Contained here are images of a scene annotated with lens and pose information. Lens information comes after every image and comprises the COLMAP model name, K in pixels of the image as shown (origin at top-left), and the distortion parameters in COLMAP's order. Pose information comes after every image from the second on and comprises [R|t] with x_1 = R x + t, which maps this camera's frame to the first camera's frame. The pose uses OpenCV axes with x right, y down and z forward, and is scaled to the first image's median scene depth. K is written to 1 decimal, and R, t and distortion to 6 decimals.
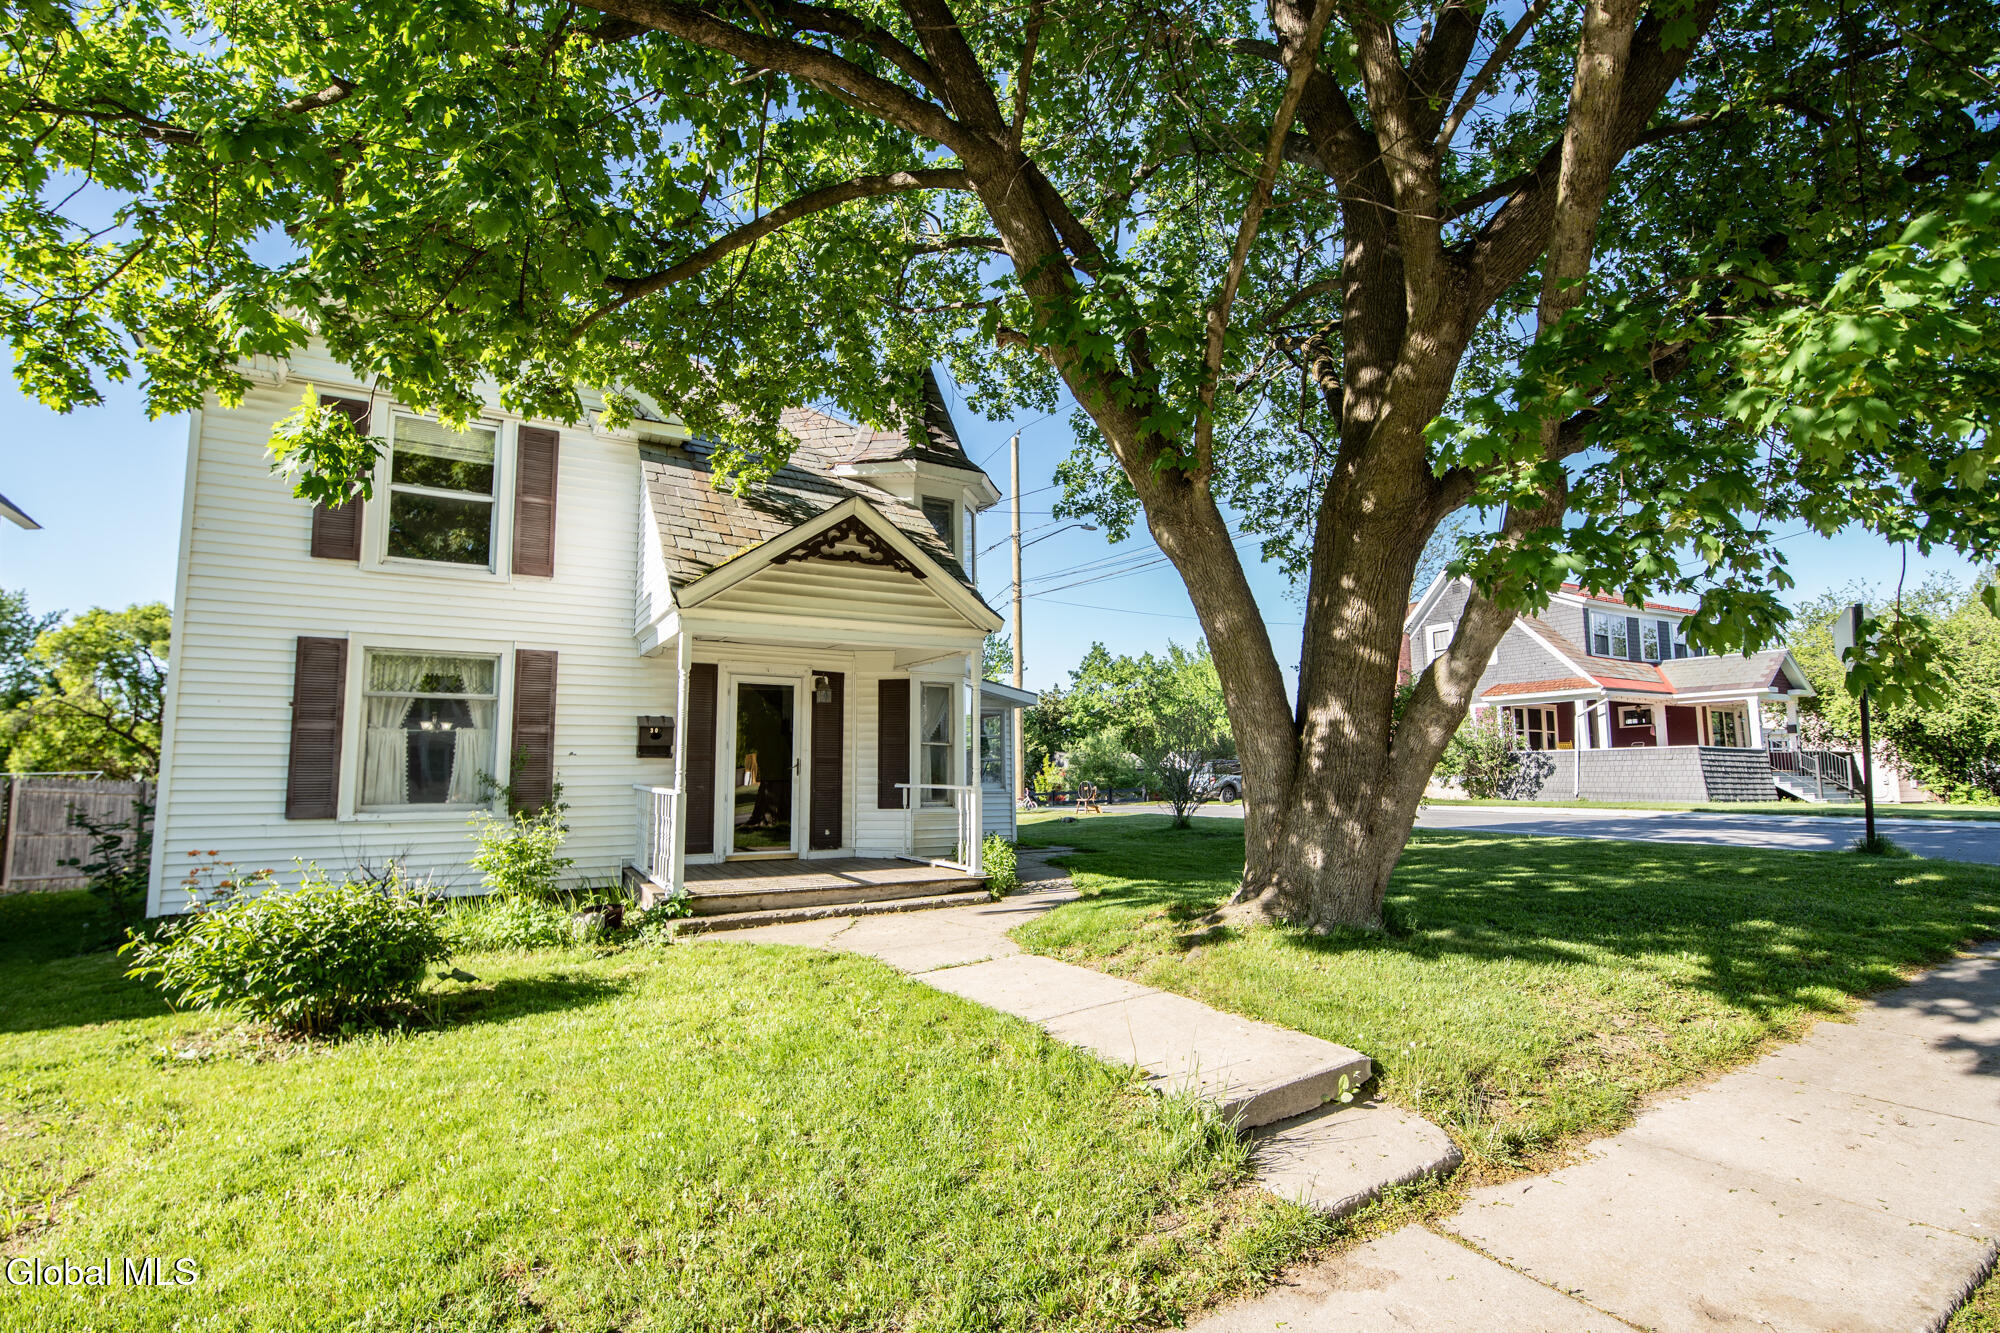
lens RADIAL K [[878.4, 0, 1010.2], [0, 878.4, 682.6], [0, 0, 1]] dist [-0.000474, -0.010764]
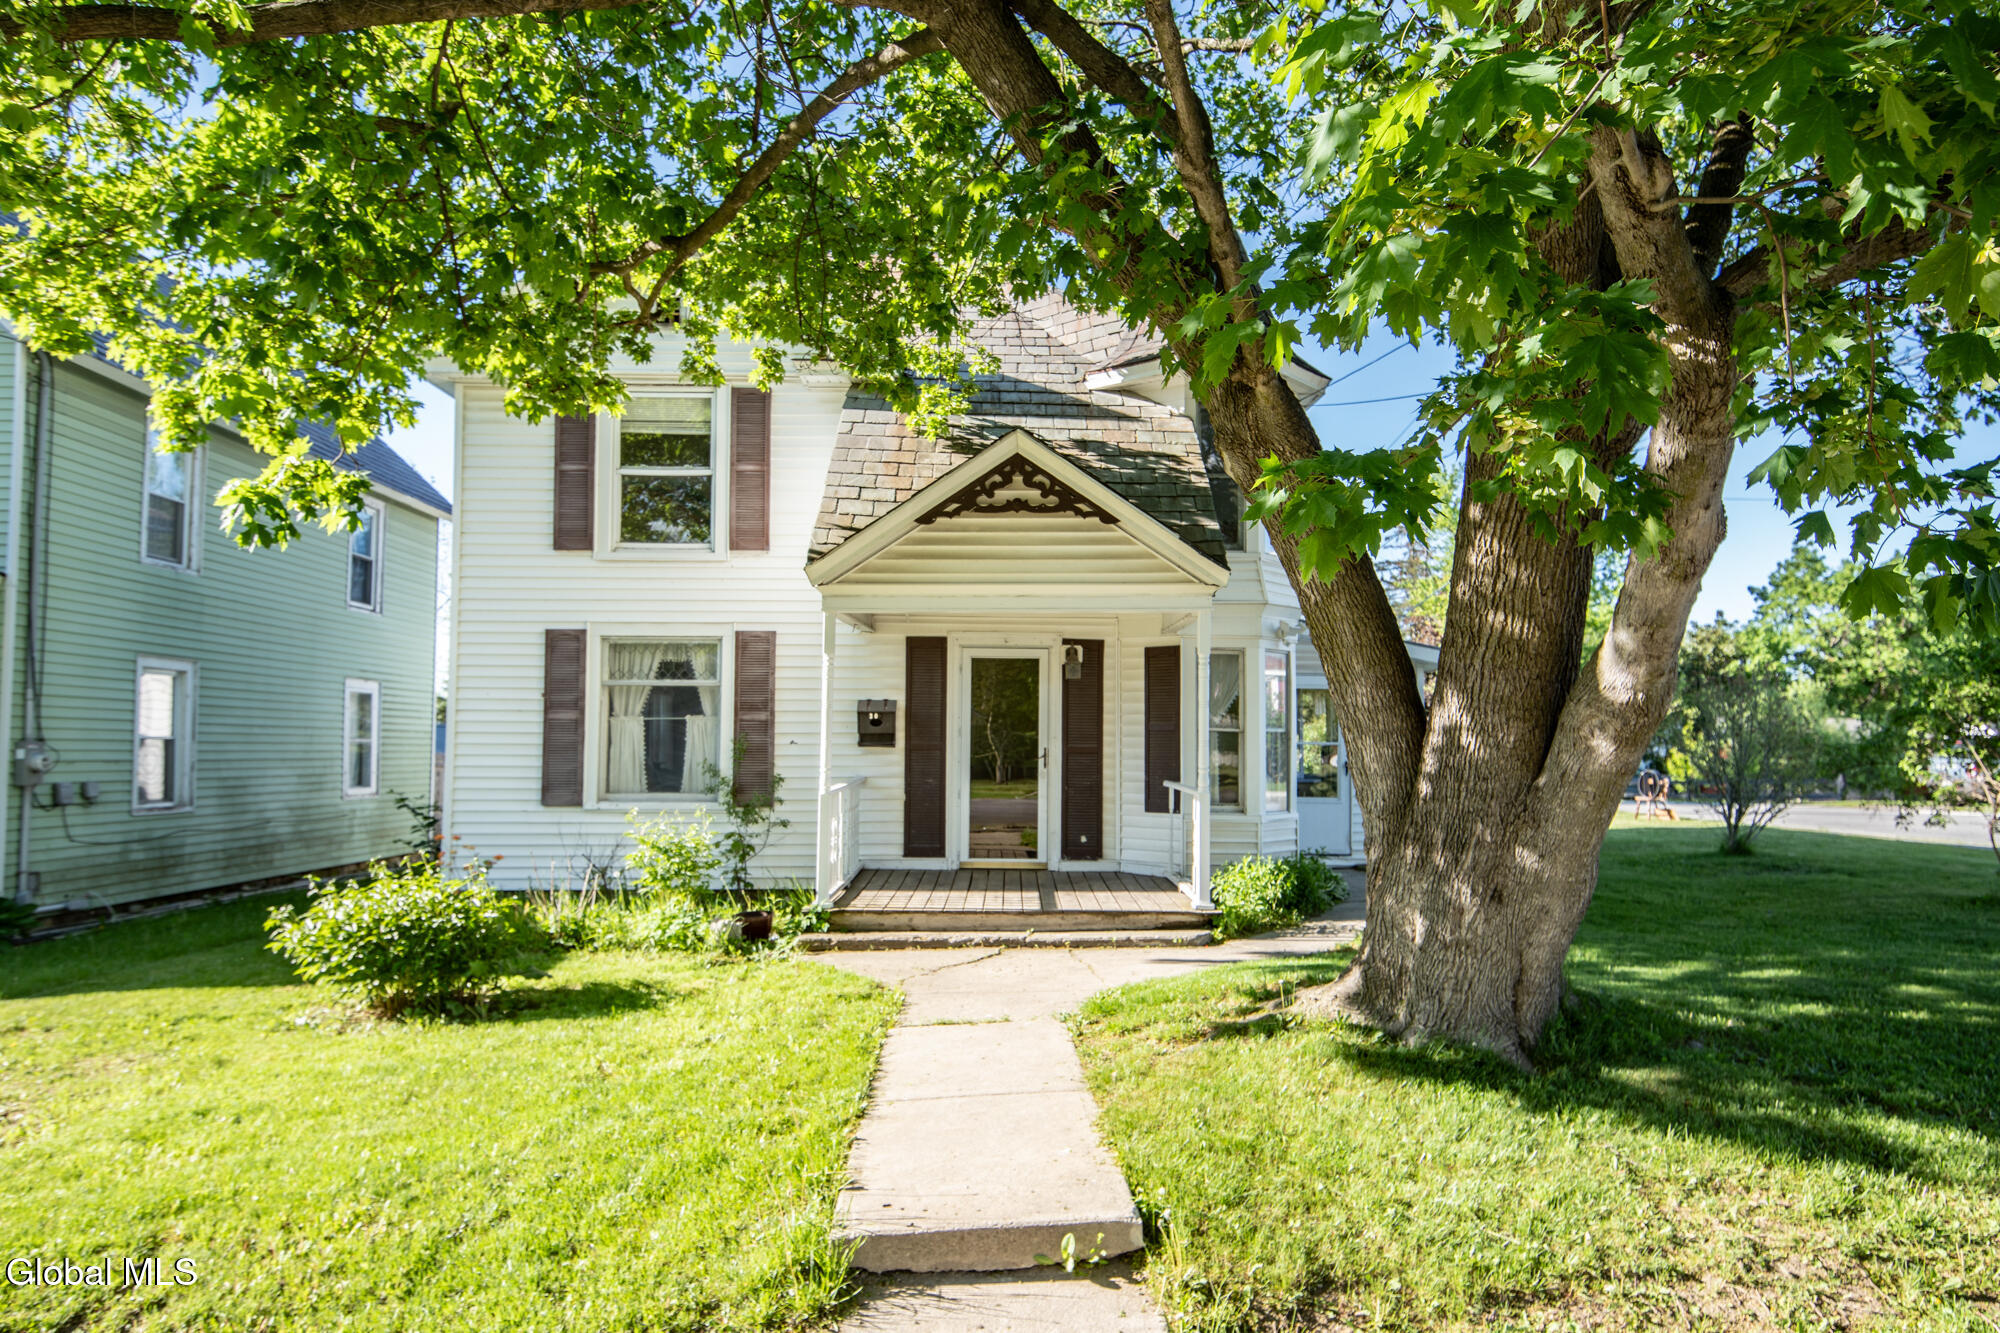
lens RADIAL K [[1152.1, 0, 1000.5], [0, 1152.1, 688.4], [0, 0, 1]] dist [0.014575, -0.000487]
pose [[0.881378, -0.013585, -0.472217, 0.290218], [0.038213, 0.998361, 0.042601, -0.020408], [0.470864, -0.055592, 0.880452, 0.050836]]
